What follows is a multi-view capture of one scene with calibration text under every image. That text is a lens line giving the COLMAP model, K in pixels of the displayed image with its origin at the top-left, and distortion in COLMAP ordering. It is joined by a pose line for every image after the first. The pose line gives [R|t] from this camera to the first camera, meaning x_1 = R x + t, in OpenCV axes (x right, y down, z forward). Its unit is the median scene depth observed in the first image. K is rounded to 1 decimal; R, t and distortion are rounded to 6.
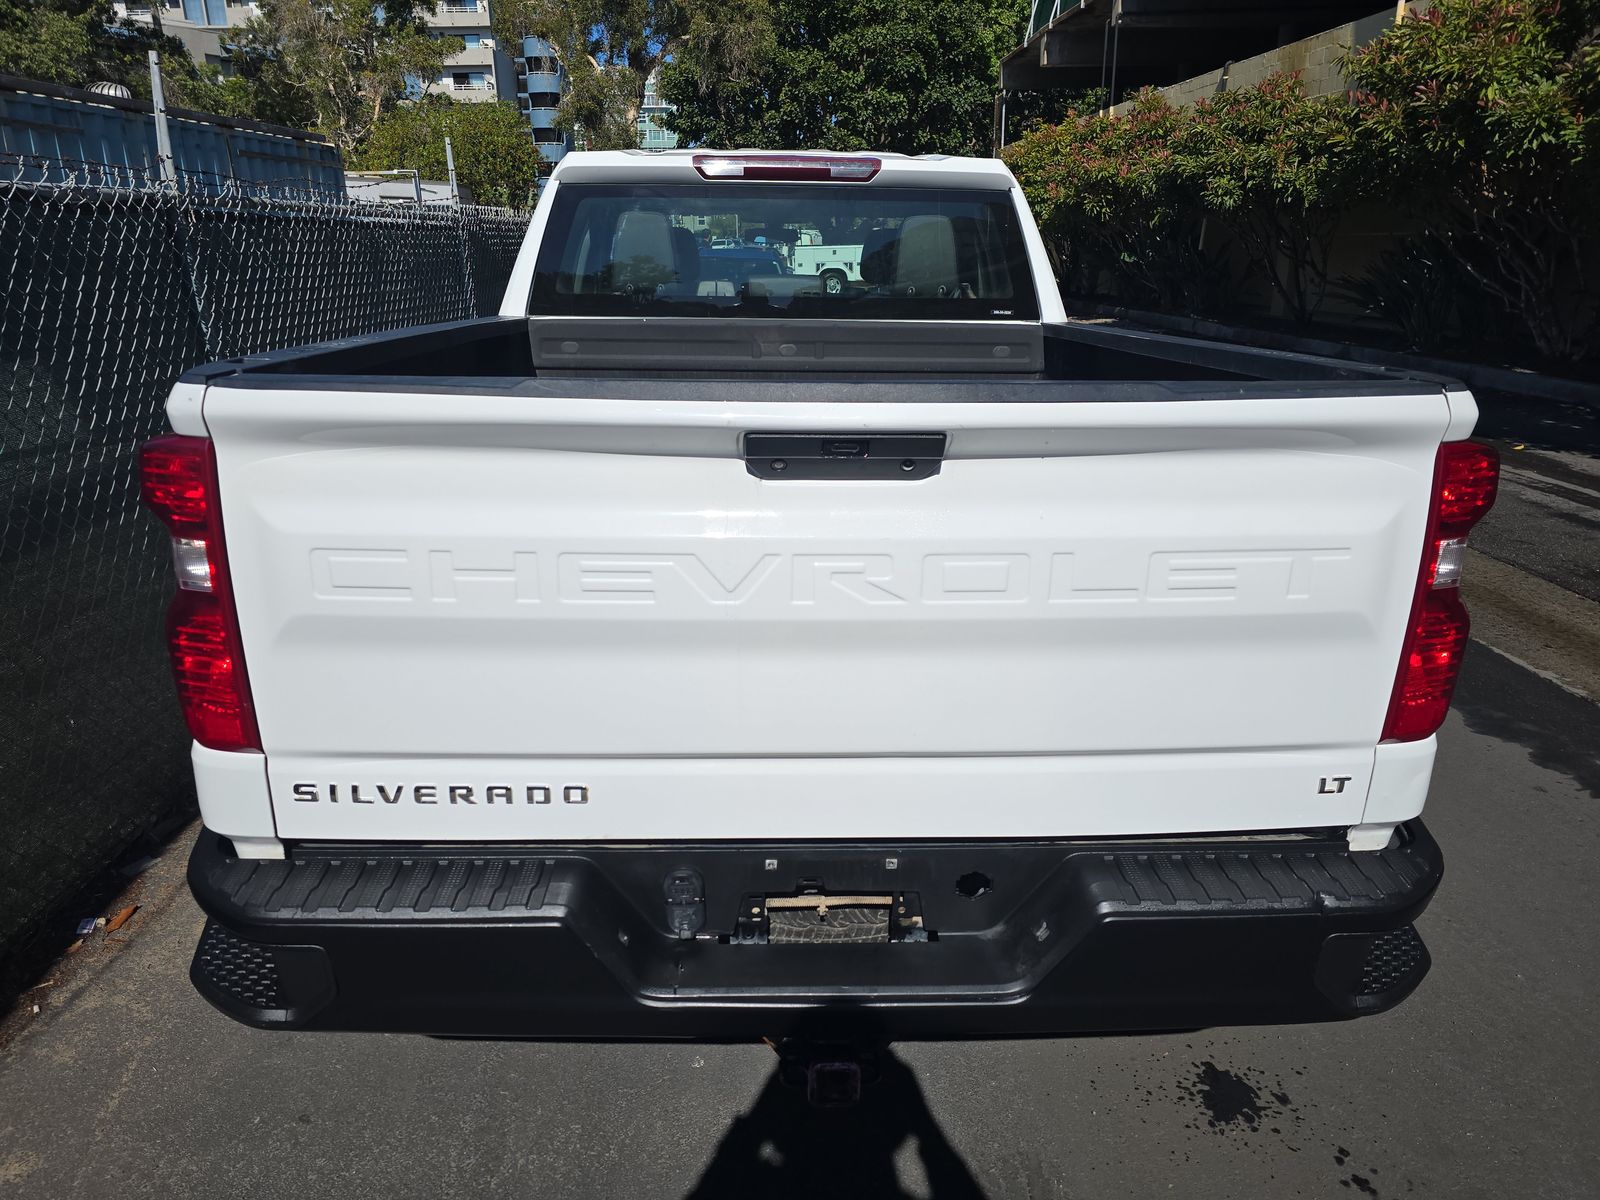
lens RADIAL K [[1072.0, 0, 800.4], [0, 1072.0, 611.6], [0, 0, 1]] dist [0.035530, -0.031204]
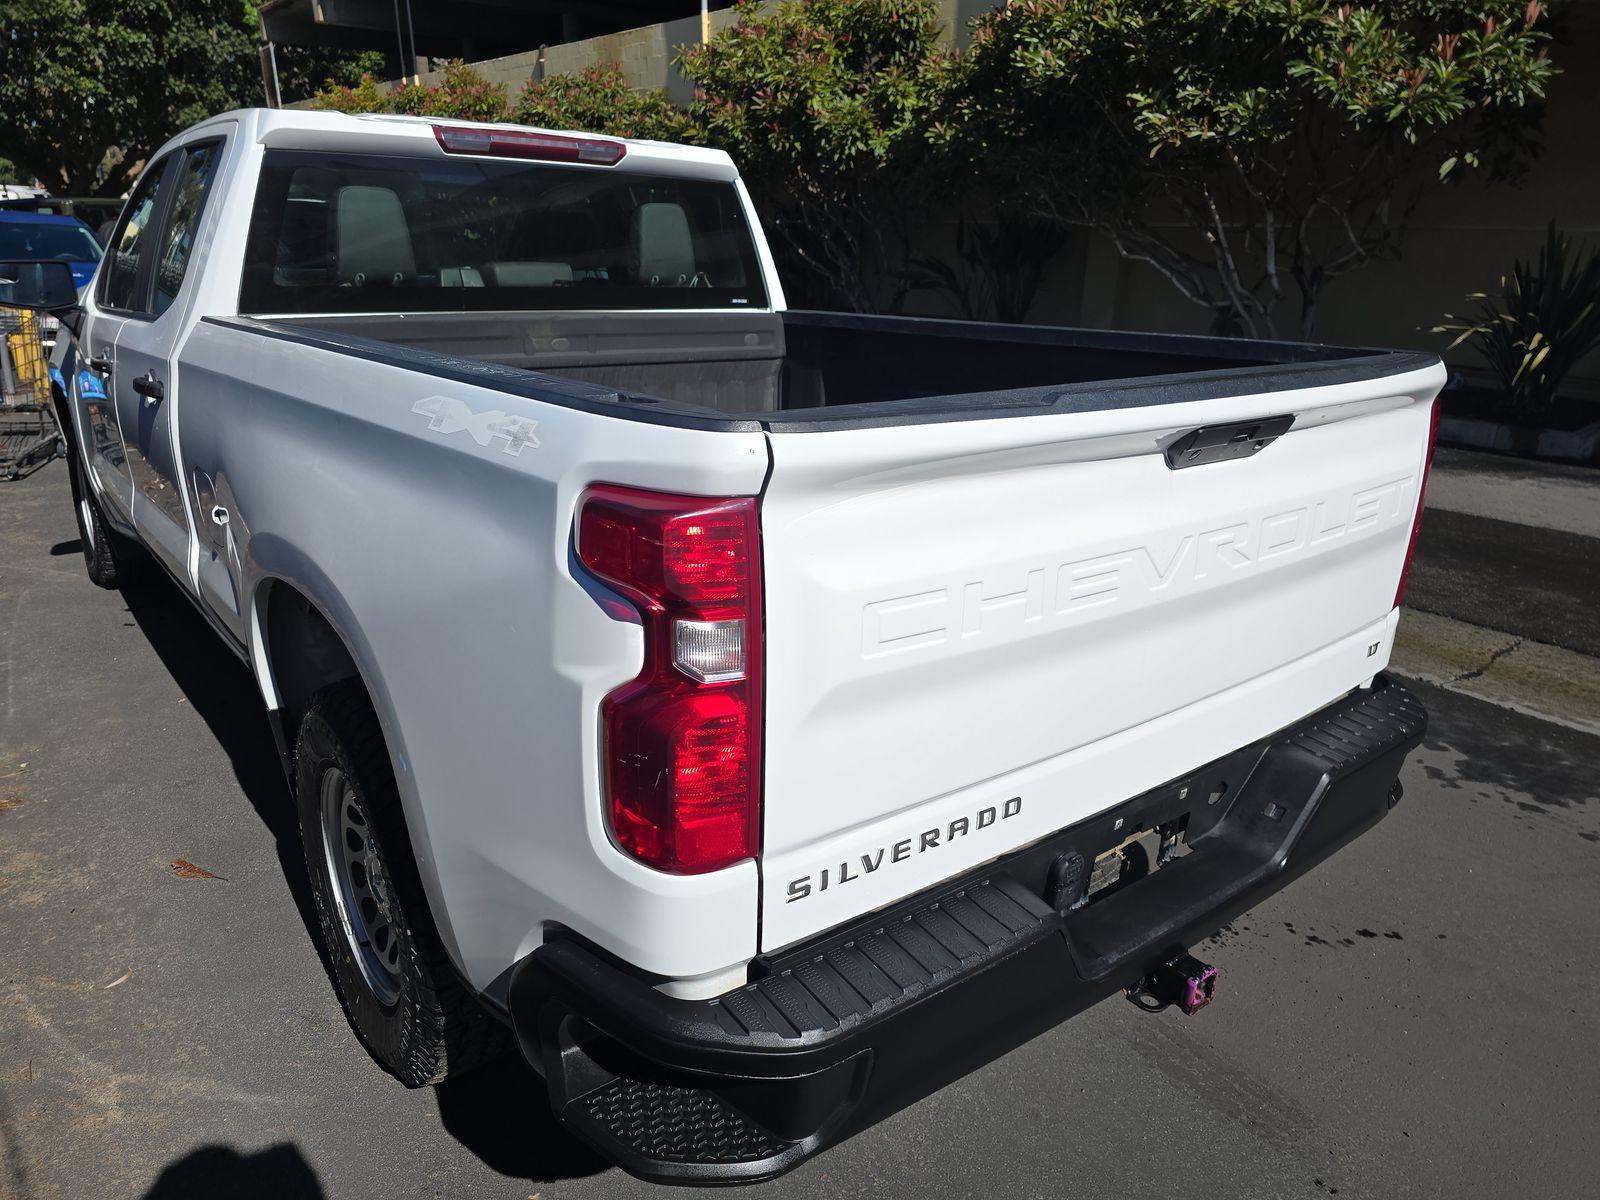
lens RADIAL K [[1072.0, 0, 804.3], [0, 1072.0, 612.3], [0, 0, 1]] dist [0.035530, -0.031204]
pose [[0.810765, -0.177784, 0.557721, -0.137637], [0.165316, 0.983521, 0.073195, -0.017395], [-0.561543, 0.032856, 0.826795, 0.042696]]
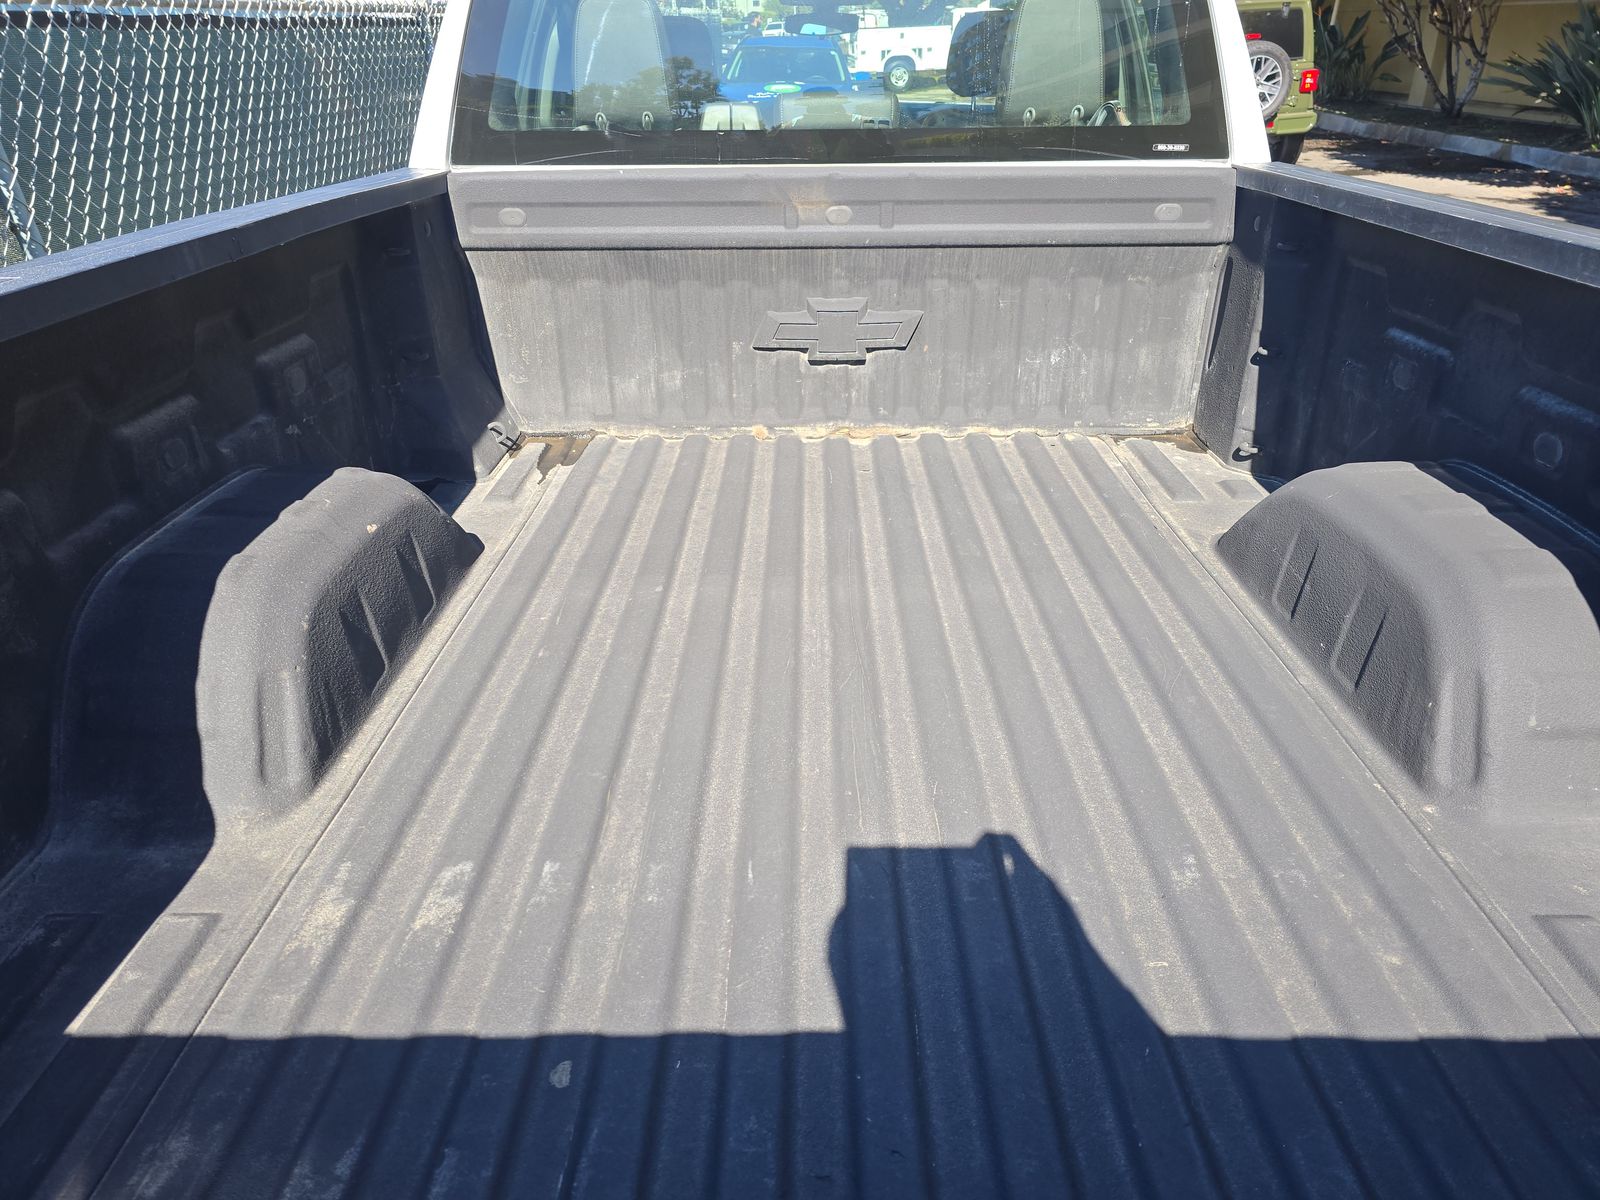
lens RADIAL K [[1072.0, 0, 804.1], [0, 1072.0, 611.3], [0, 0, 1]] dist [0.035530, -0.031204]
pose [[0.998599, 0.005326, -0.052655, 0.001017], [0.003471, 0.986192, 0.165572, -0.039094], [0.052810, -0.165523, 0.984791, 0.105981]]
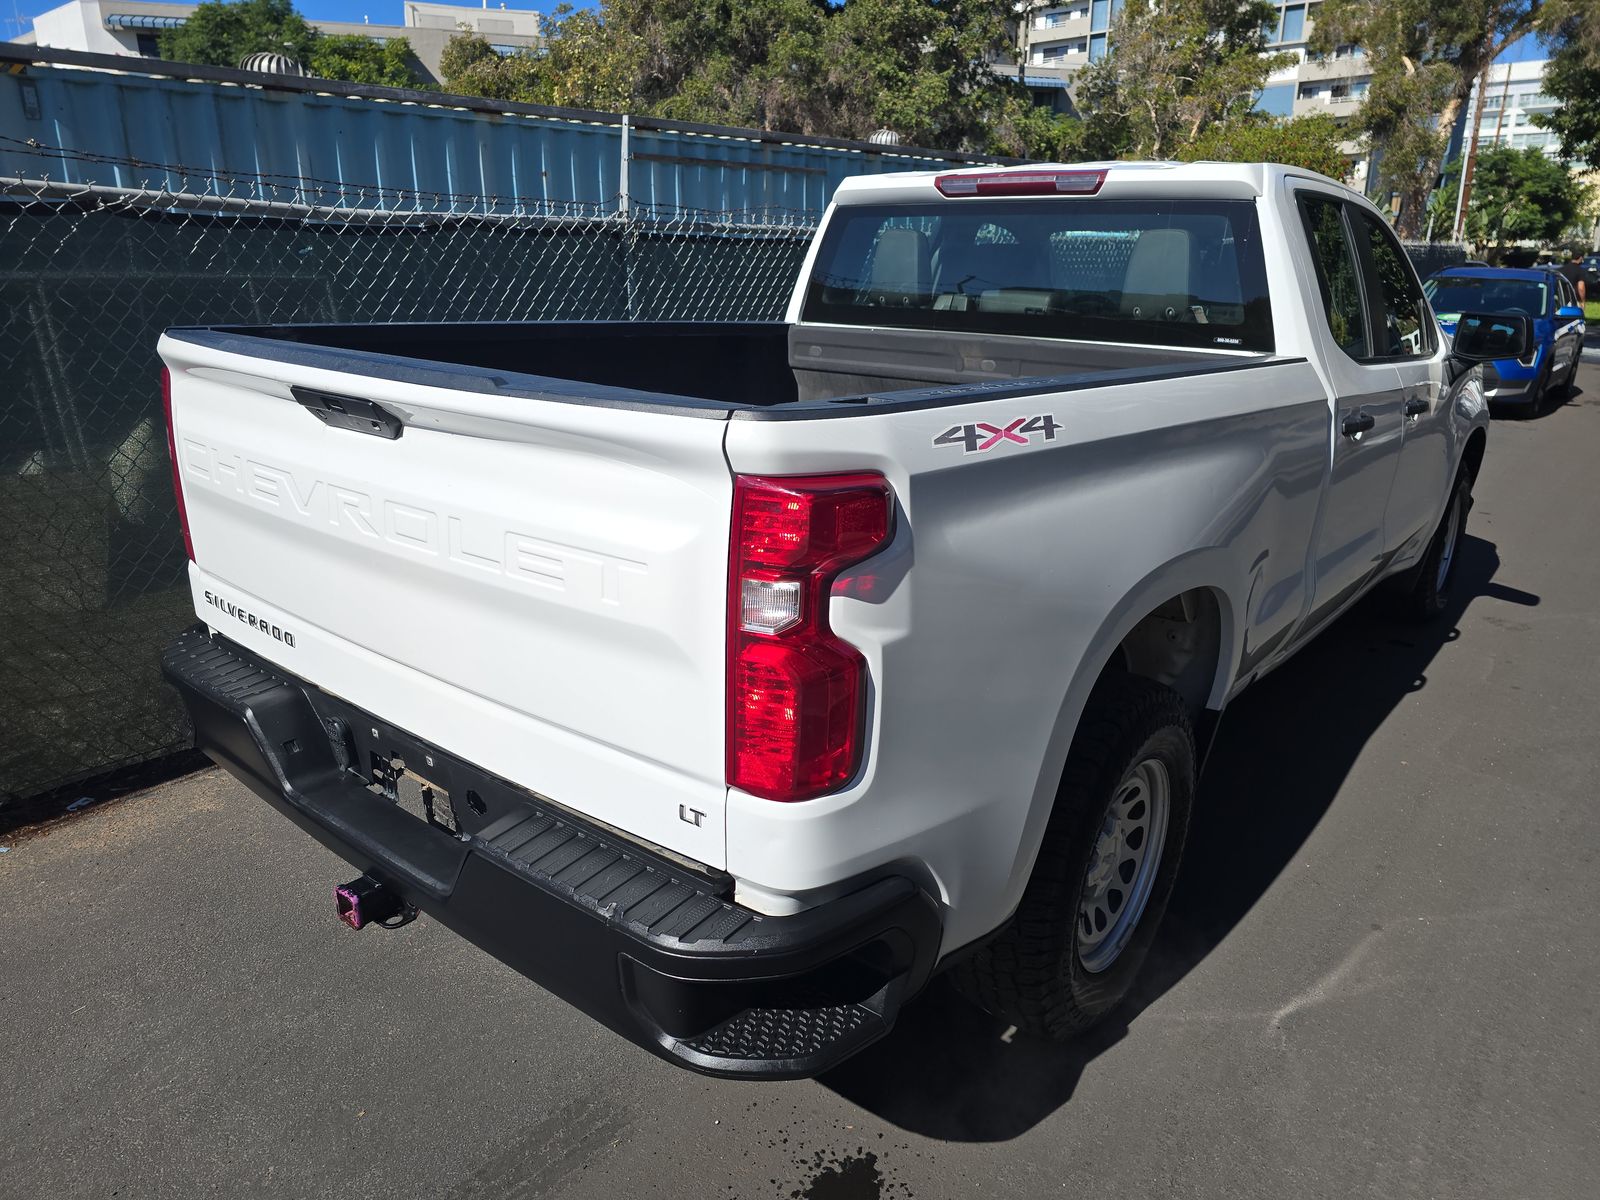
lens RADIAL K [[1072.0, 0, 792.5], [0, 1072.0, 610.9], [0, 0, 1]] dist [0.035530, -0.031204]
pose [[0.750492, 0.211668, -0.626065, 0.180197], [-0.222722, 0.972912, 0.061947, -0.015571], [0.622219, 0.092947, 0.777306, 0.047456]]
